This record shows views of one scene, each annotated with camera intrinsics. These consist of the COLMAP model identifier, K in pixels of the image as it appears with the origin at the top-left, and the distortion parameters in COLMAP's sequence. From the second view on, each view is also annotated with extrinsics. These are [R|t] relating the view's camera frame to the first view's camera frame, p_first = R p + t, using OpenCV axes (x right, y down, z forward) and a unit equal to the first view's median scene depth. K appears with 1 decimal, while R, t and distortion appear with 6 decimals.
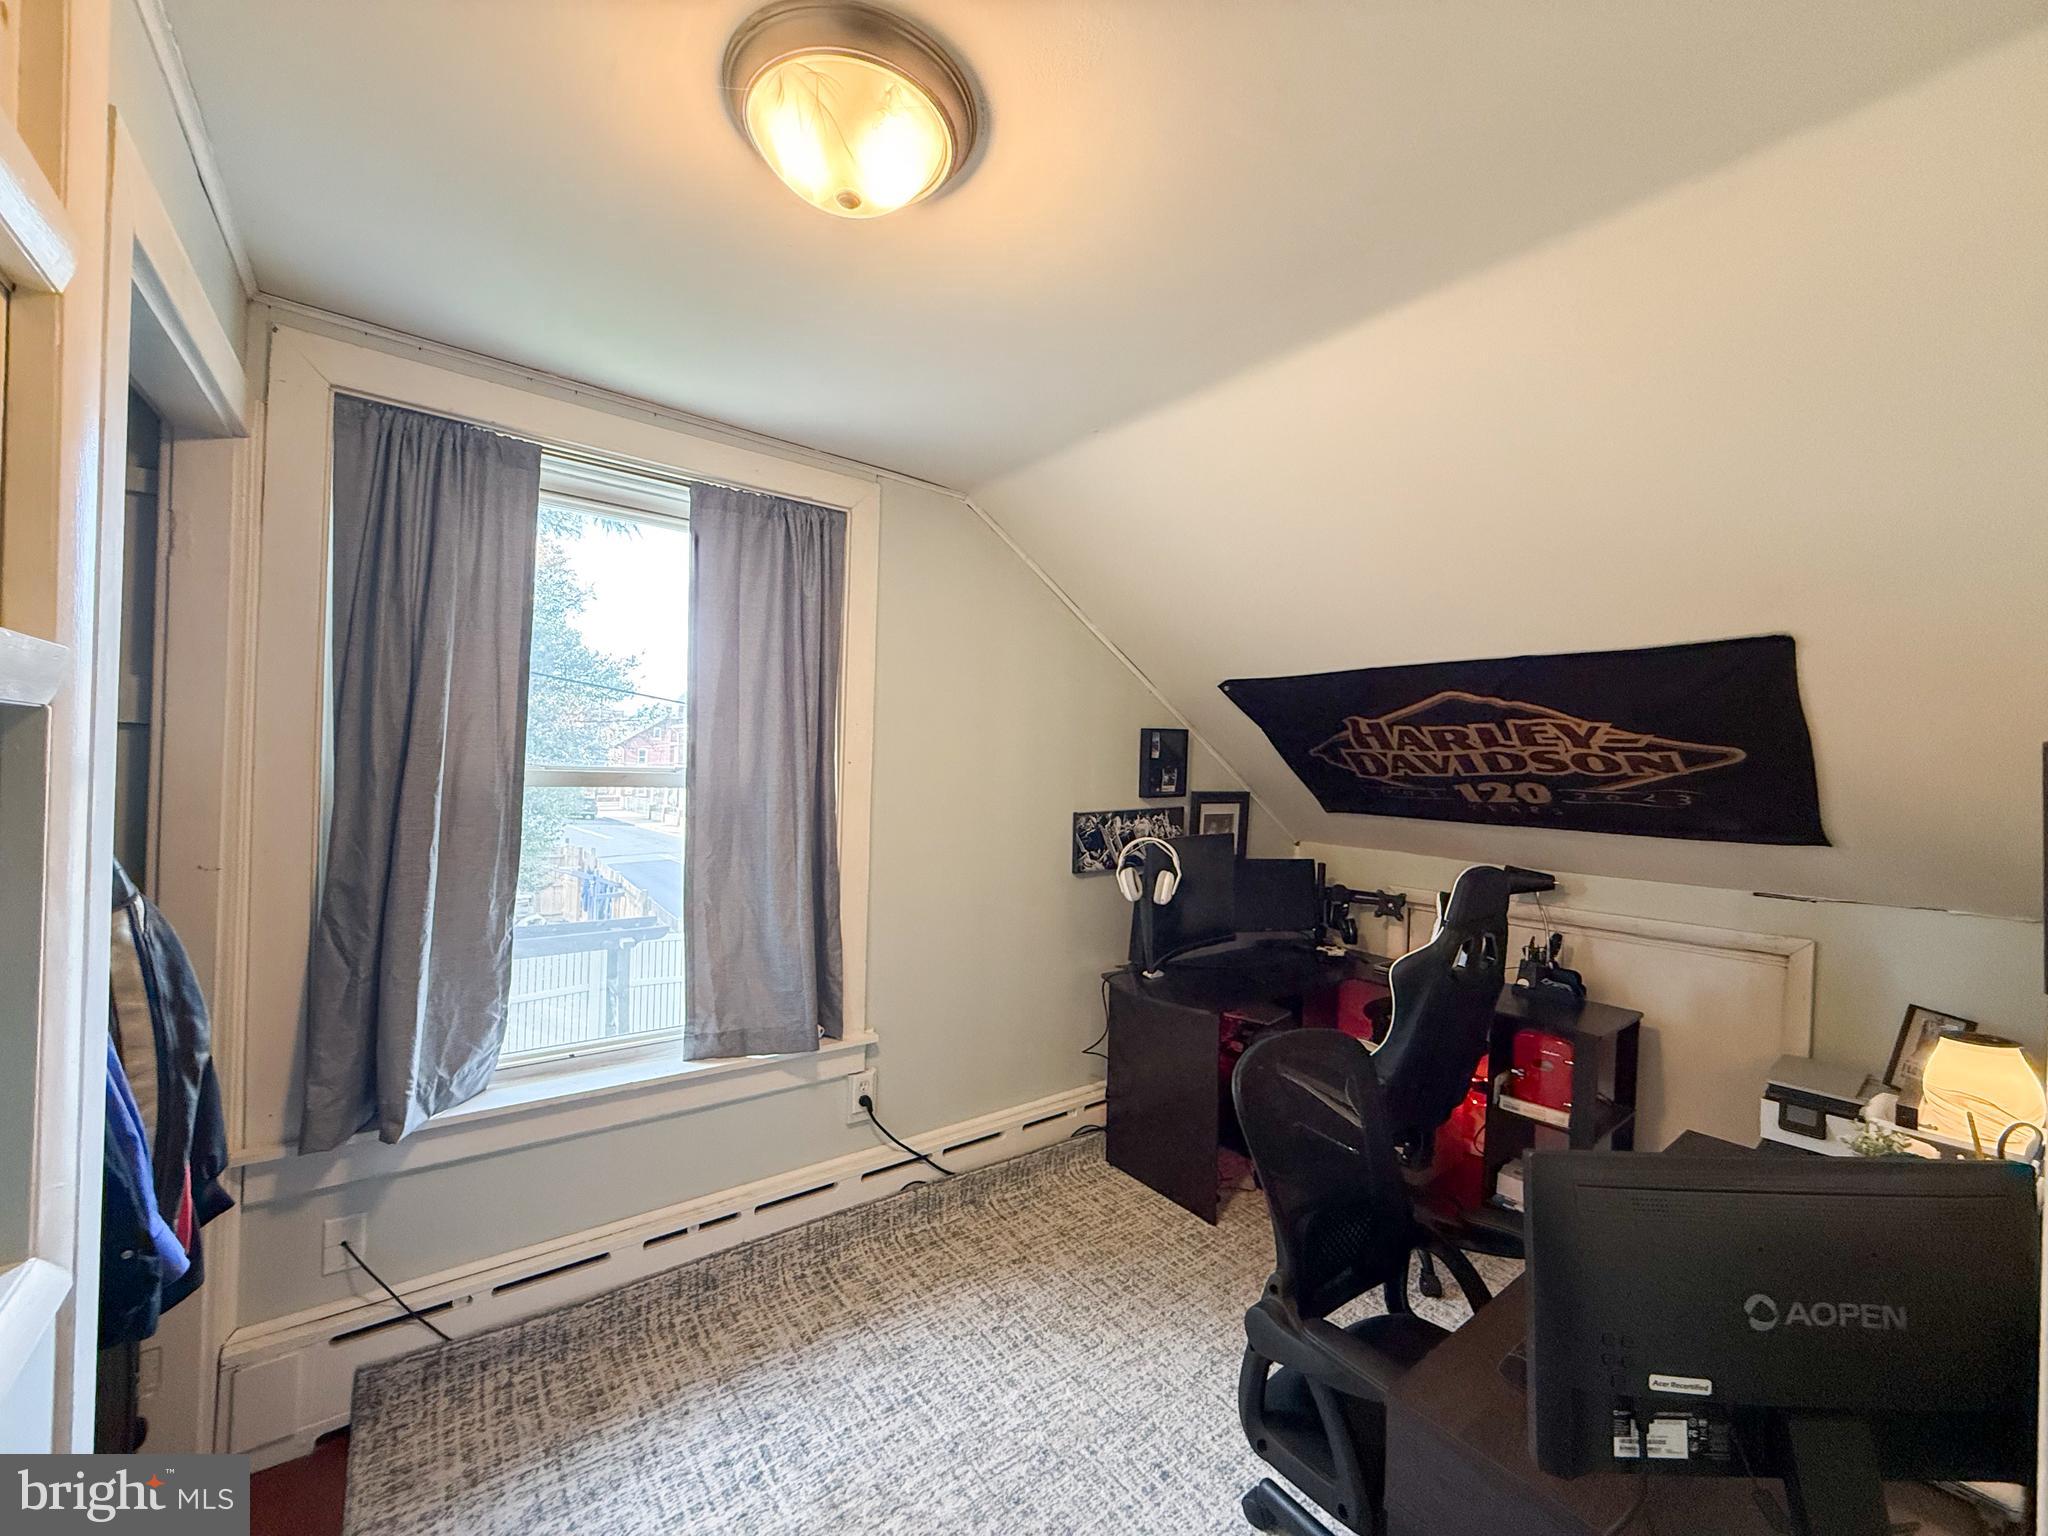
lens RADIAL K [[809.1, 0, 1021.3], [0, 809.1, 762.6], [0, 0, 1]] dist [-0.004006, 0.000522]
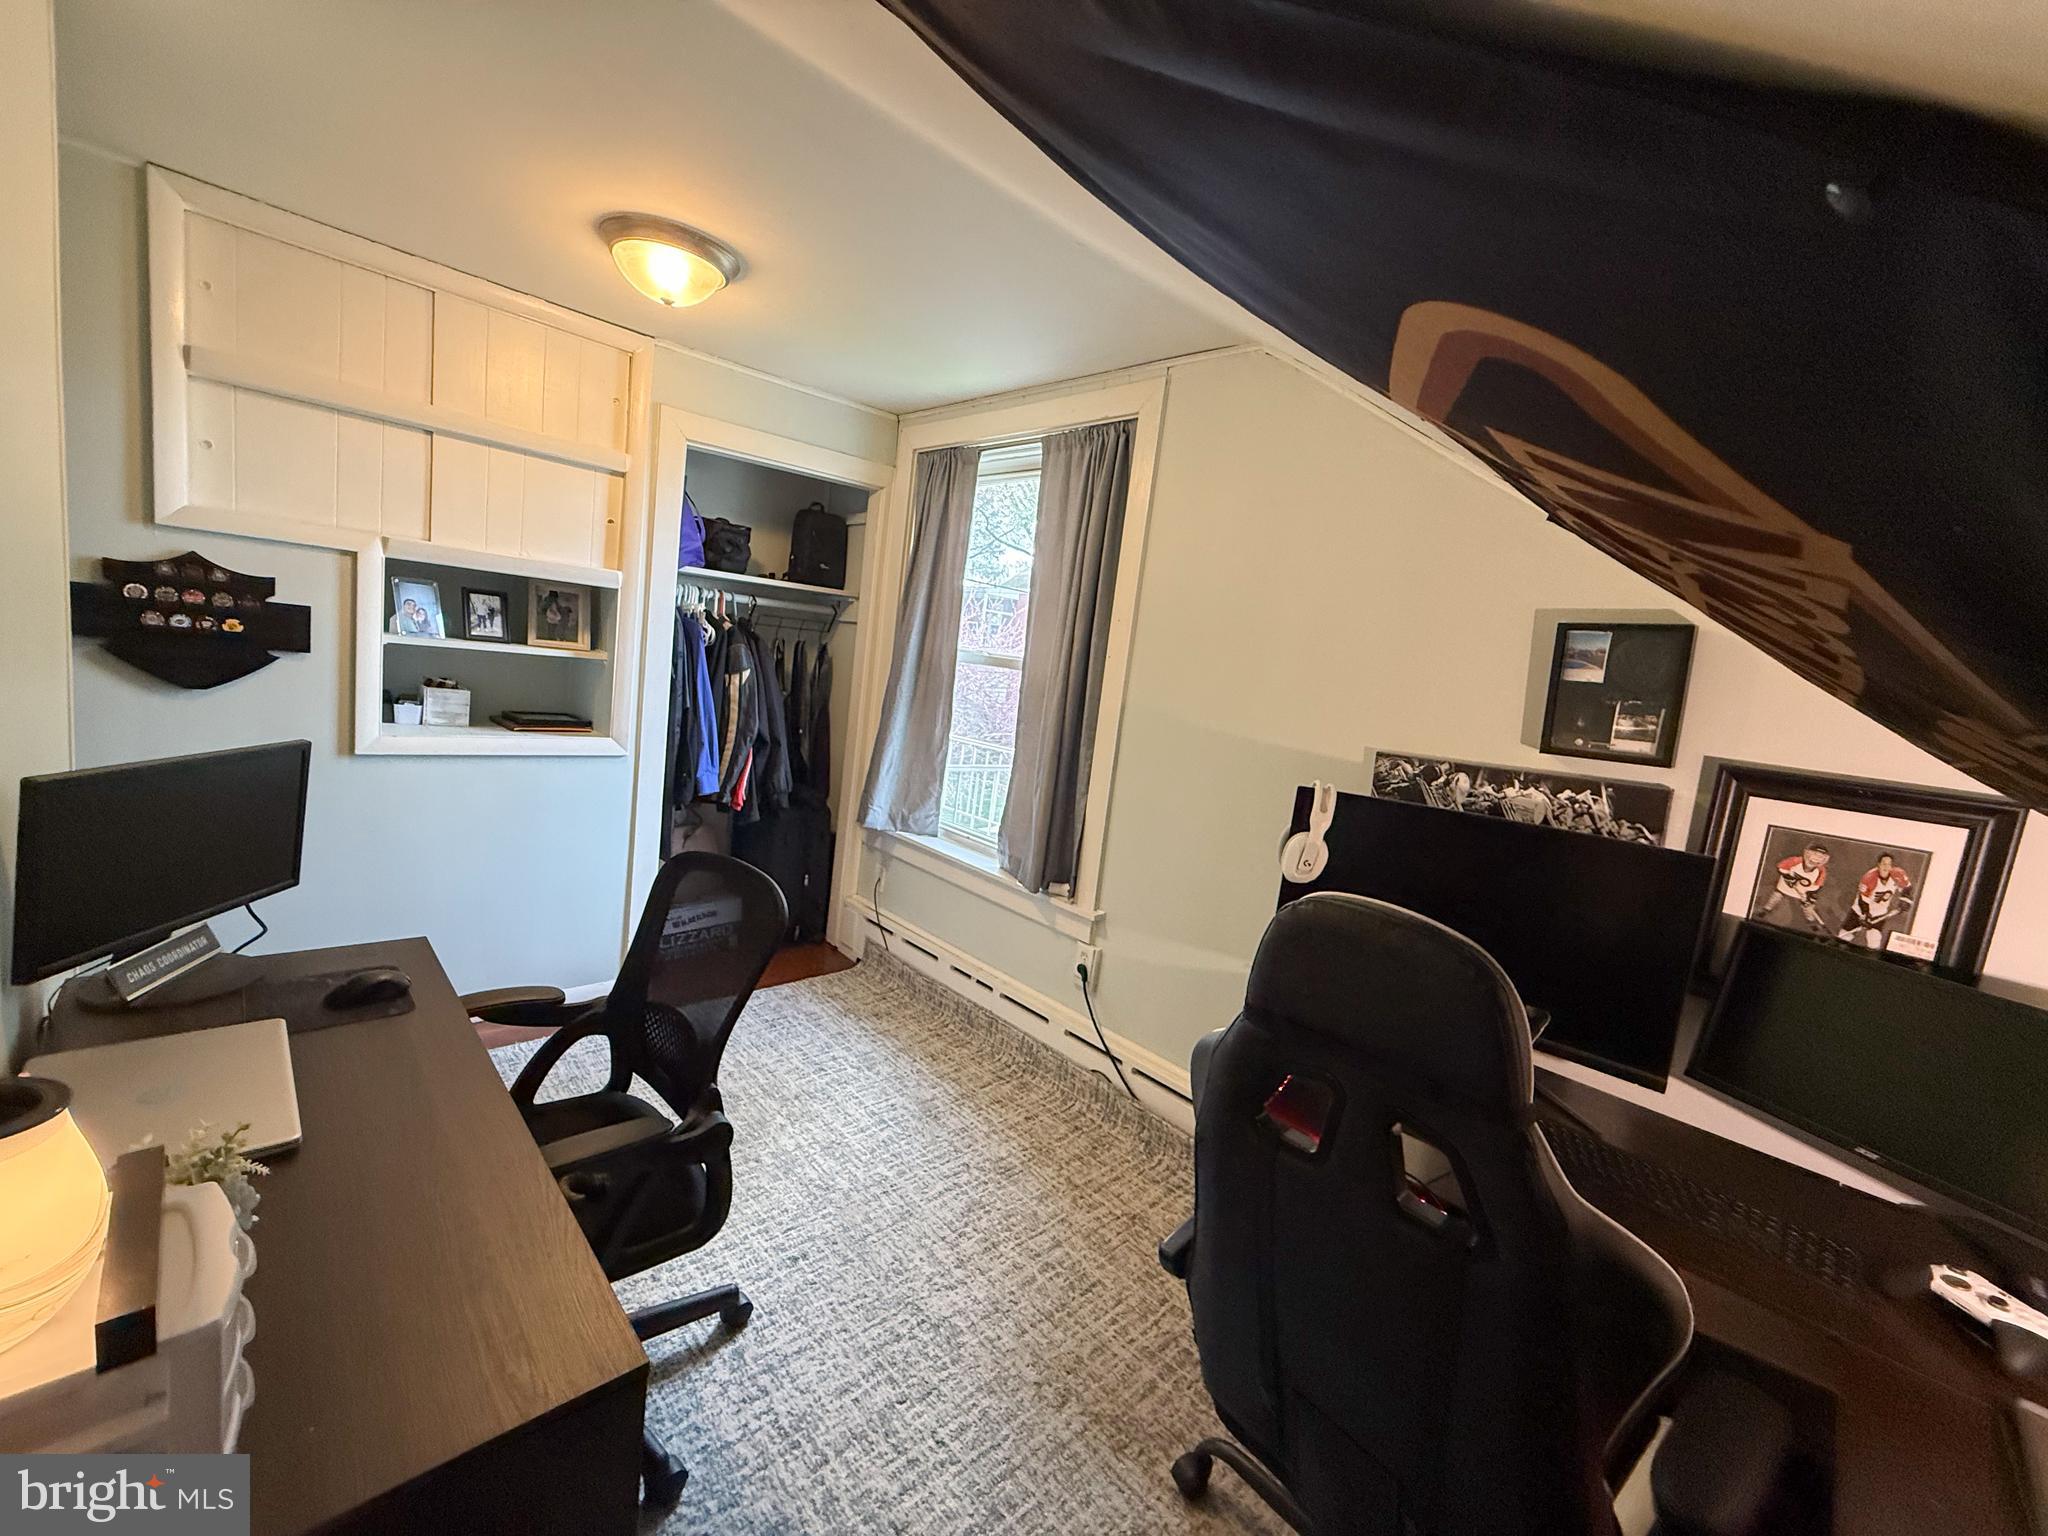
lens RADIAL K [[809.1, 0, 1019.4], [0, 809.1, 768.8], [0, 0, 1]] dist [-0.004006, 0.000522]
pose [[0.109313, 0.113204, -0.987540, 0.898582], [-0.115387, 0.988222, 0.100510, 0.055580], [0.987287, 0.102962, 0.121088, 0.808661]]
